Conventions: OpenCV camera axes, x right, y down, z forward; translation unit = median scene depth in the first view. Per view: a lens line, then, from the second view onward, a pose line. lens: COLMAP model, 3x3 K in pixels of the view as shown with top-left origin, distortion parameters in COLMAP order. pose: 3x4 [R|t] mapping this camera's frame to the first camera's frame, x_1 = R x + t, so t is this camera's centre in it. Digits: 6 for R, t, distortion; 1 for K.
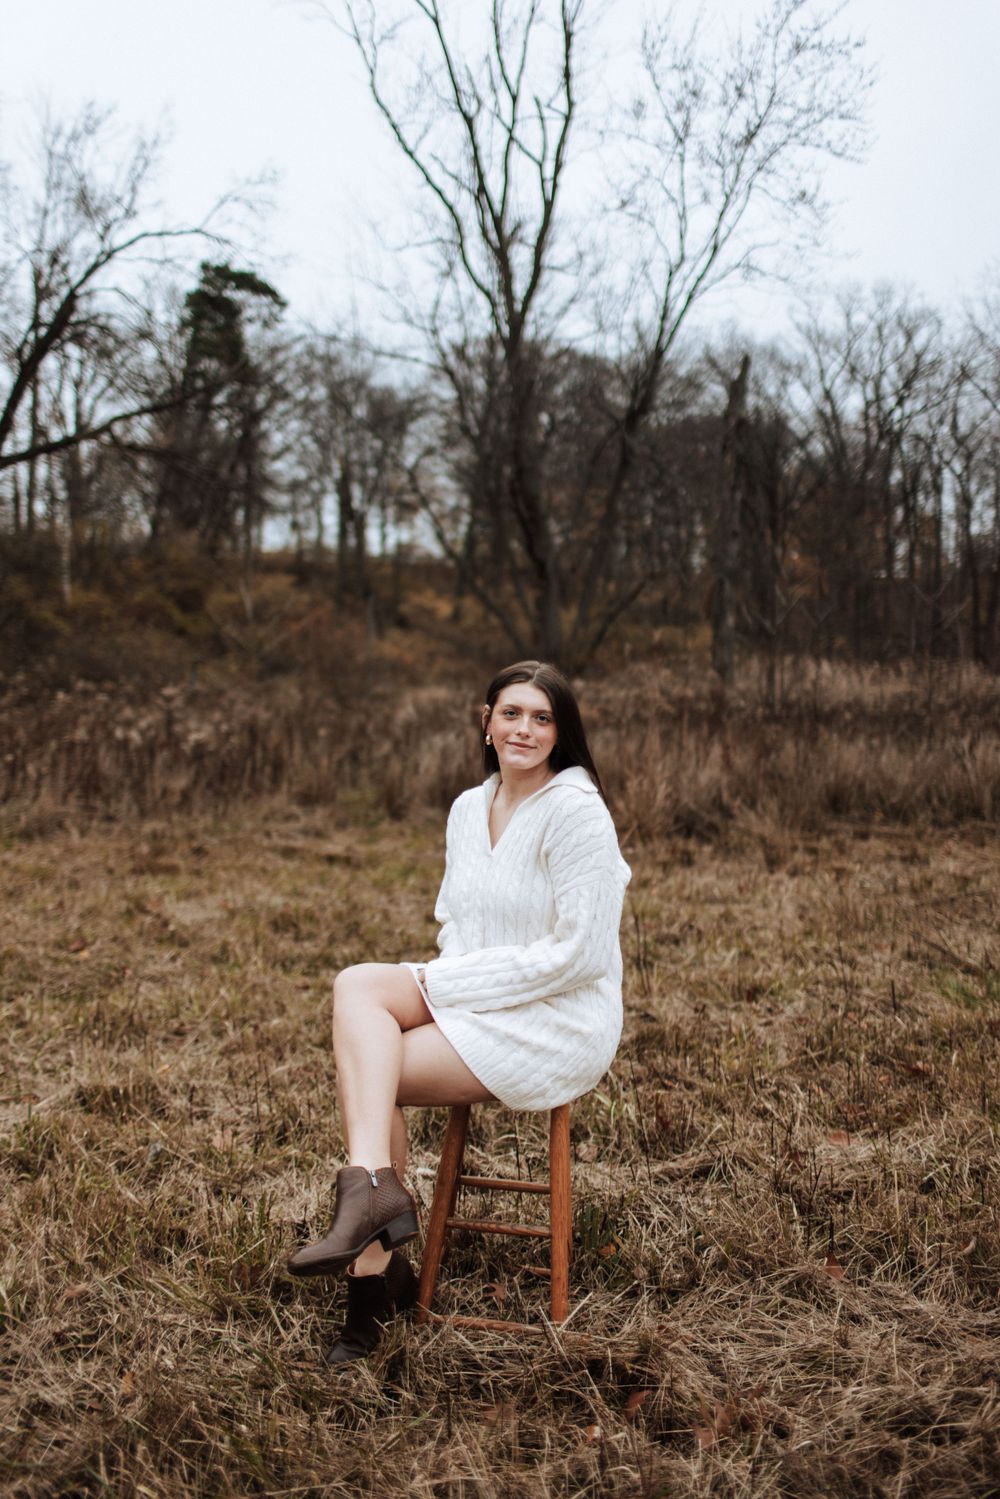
lens RADIAL K [[1538.9, 0, 500.0], [0, 1538.9, 749.5], [0, 0, 1]] dist [-0.006356, 0.012176]
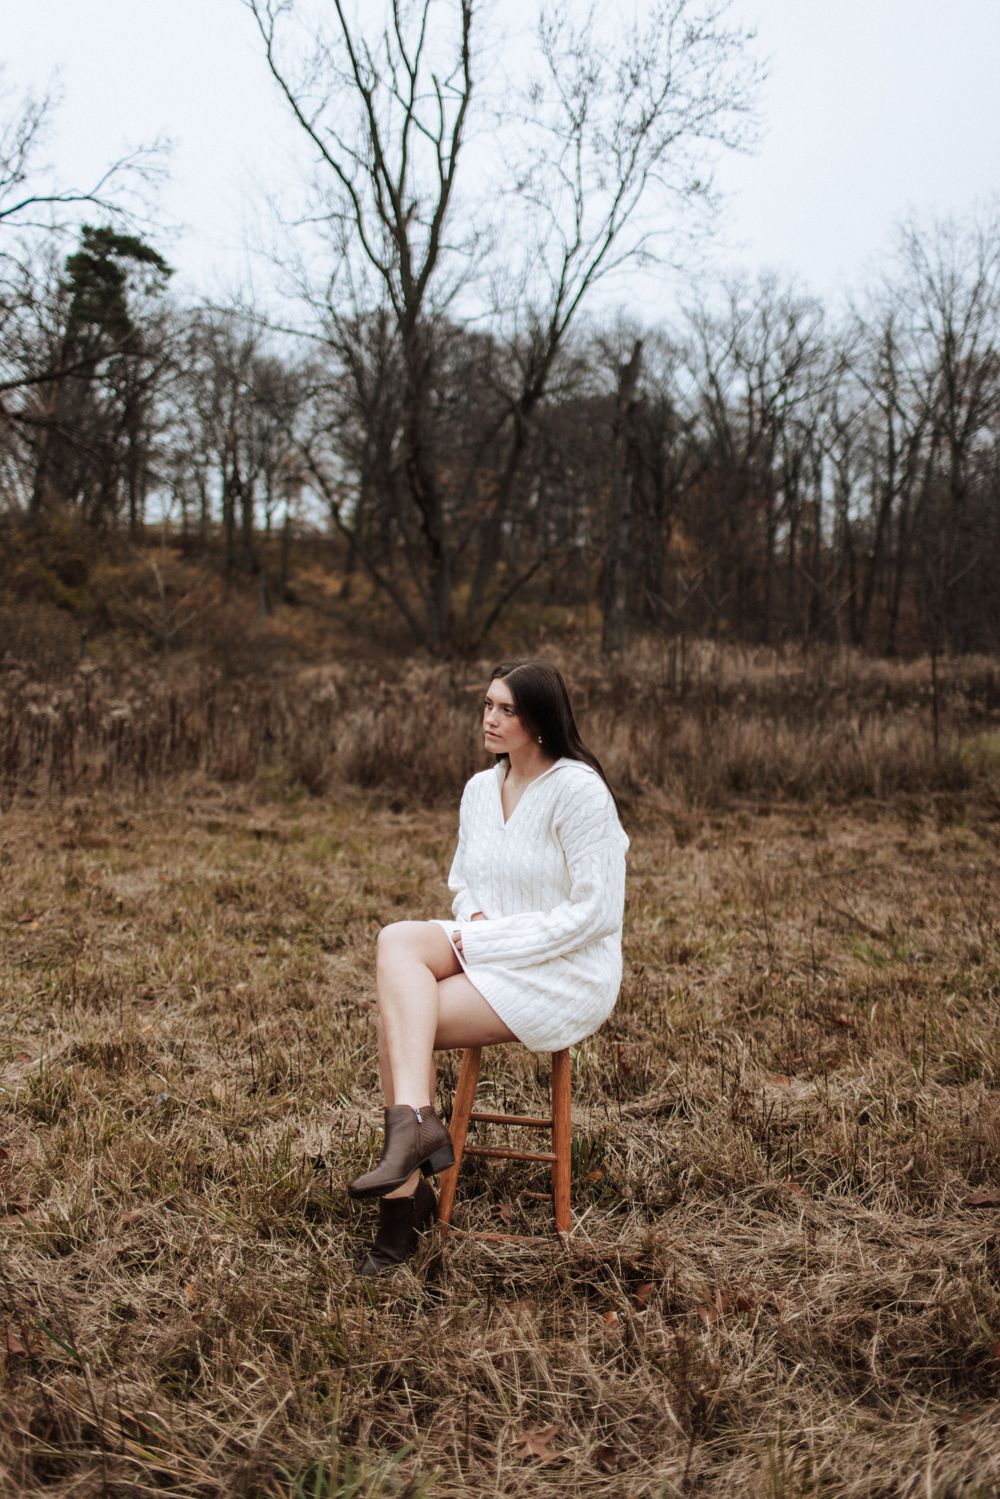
lens RADIAL K [[1539.0, 0, 518.9], [0, 1539.0, 756.0], [0, 0, 1]] dist [-0.000068, 0.017725]
pose [[0.996001, 0.004997, 0.089206, -0.021597], [-0.006666, 0.999808, 0.018421, -0.000653], [-0.089097, -0.018942, 0.995843, -0.028250]]
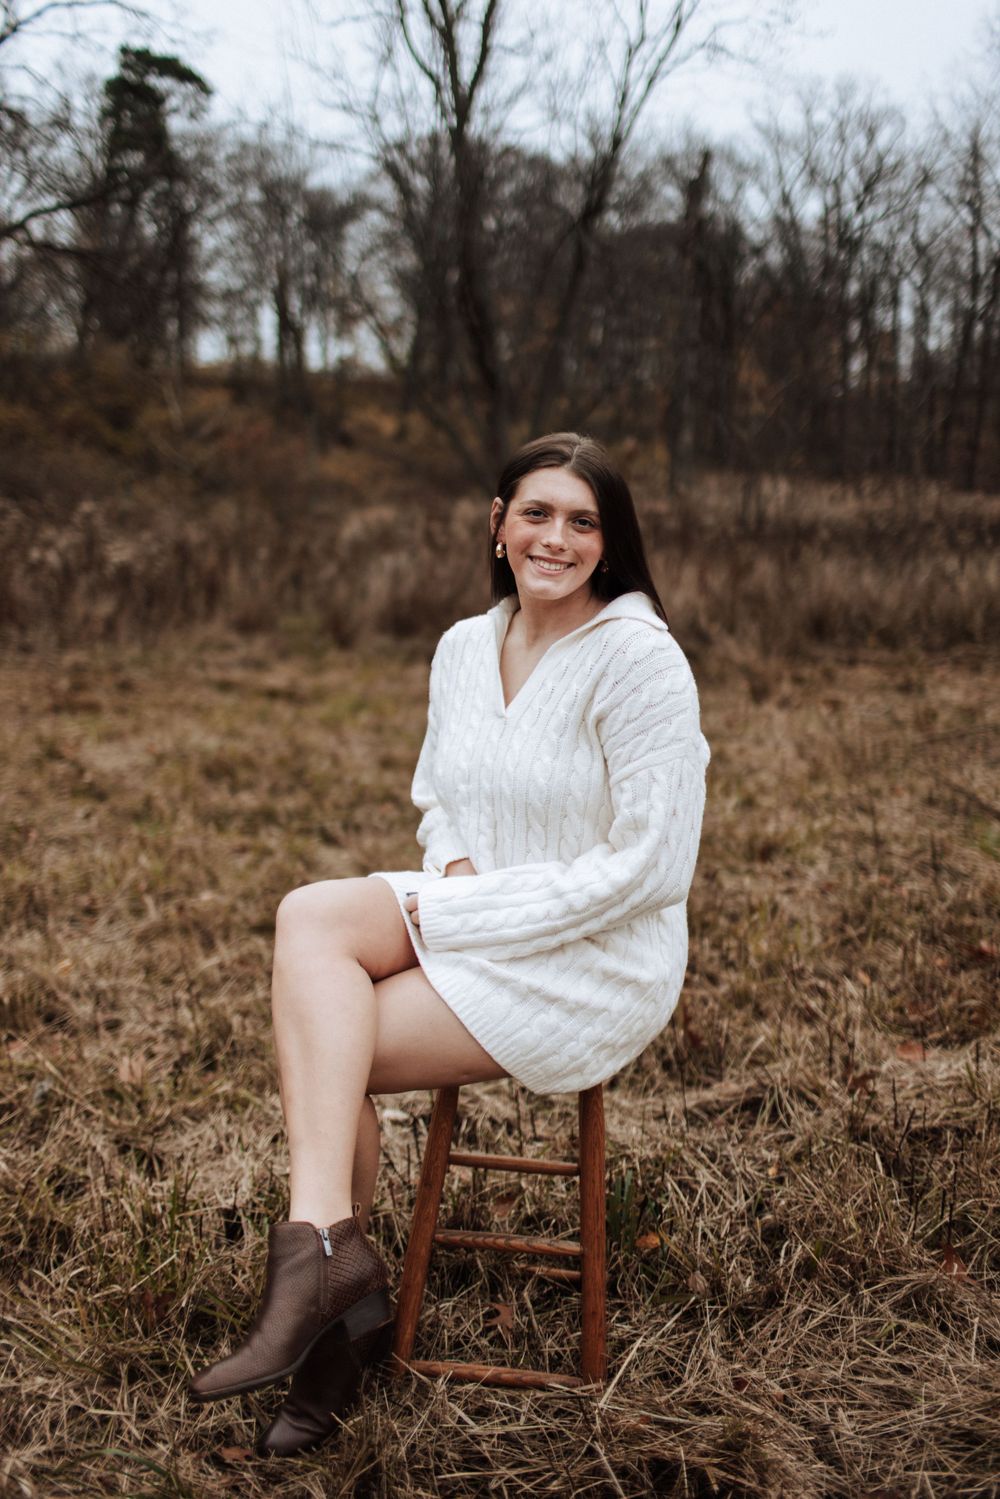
lens RADIAL K [[1539.0, 0, 518.9], [0, 1539.0, 756.0], [0, 0, 1]] dist [-0.000068, 0.017725]
pose [[0.998895, -0.009984, 0.045933, -0.005742], [0.004496, 0.992994, 0.118082, 0.001289], [-0.046790, -0.117745, 0.991941, 0.072529]]
